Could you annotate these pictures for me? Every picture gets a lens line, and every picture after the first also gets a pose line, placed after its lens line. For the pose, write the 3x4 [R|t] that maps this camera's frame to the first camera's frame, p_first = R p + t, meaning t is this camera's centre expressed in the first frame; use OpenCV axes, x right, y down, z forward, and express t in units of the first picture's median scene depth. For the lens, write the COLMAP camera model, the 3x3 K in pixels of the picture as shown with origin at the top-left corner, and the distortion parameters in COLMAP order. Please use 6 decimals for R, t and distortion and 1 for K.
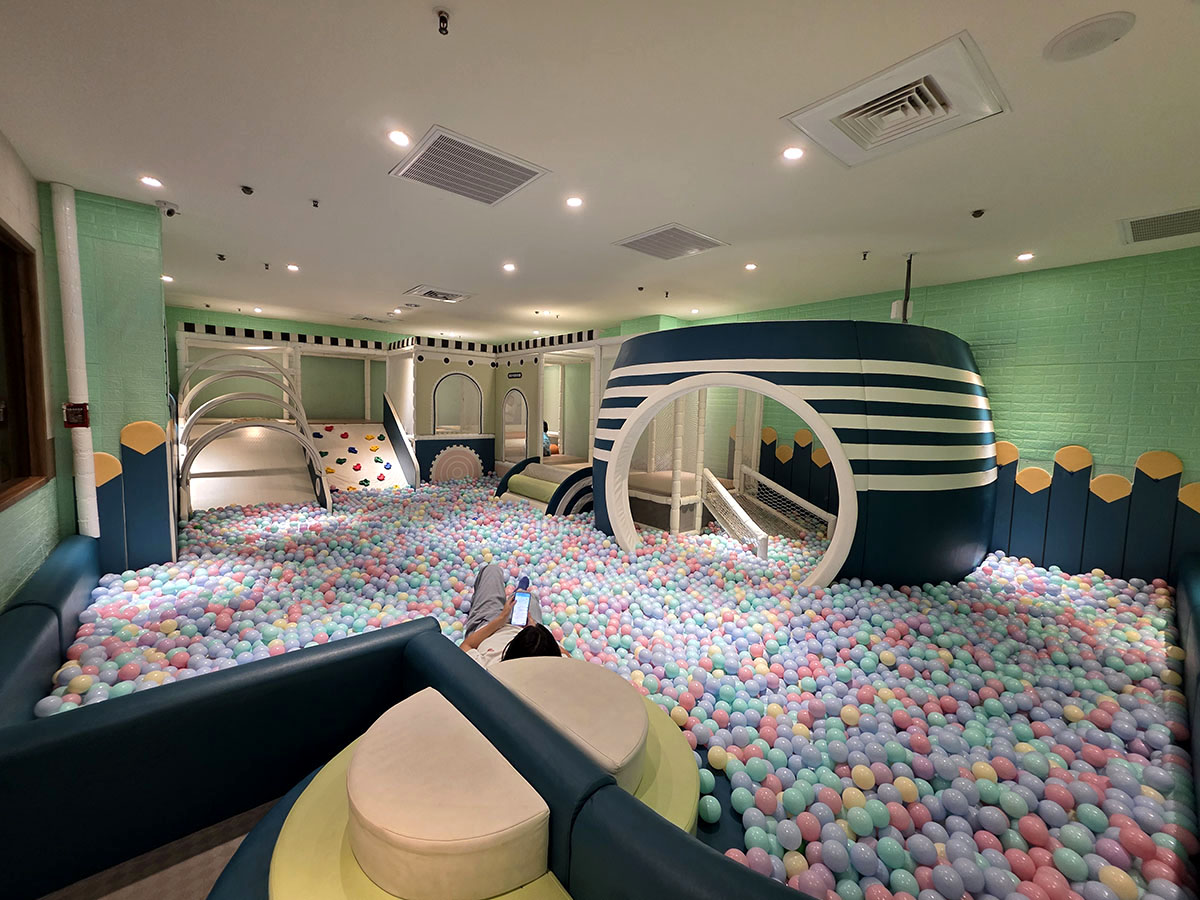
lens RADIAL K [[482.5, 0, 598.5], [0, 482.5, 444.3], [0, 0, 1]] dist [0.001948, -0.000010]
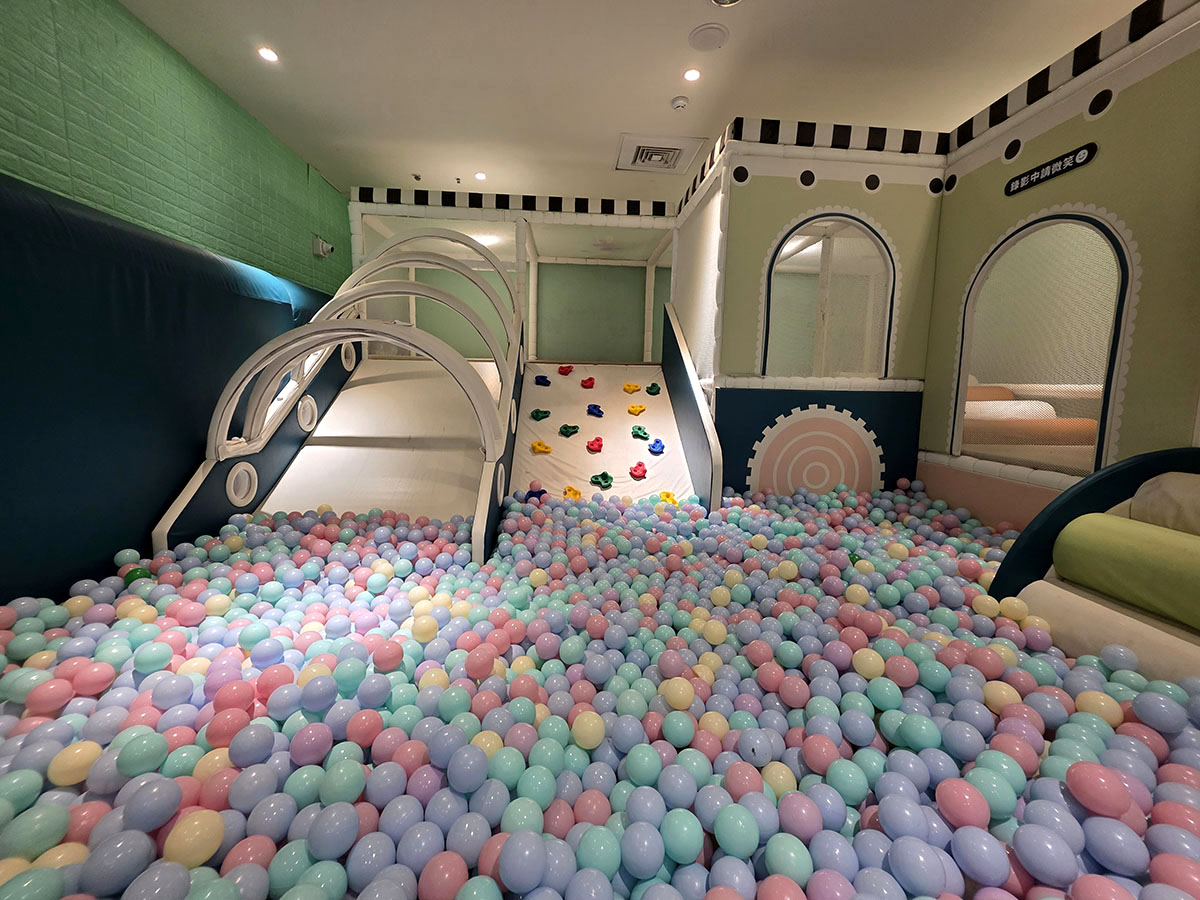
lens RADIAL K [[482.5, 0, 598.5], [0, 482.5, 444.3], [0, 0, 1]] dist [0.001948, -0.000010]
pose [[0.811890, 0.060157, -0.580703, -0.216829], [-0.044366, 0.998158, 0.041373, 0.025934], [0.582123, -0.007827, 0.813063, 0.598858]]
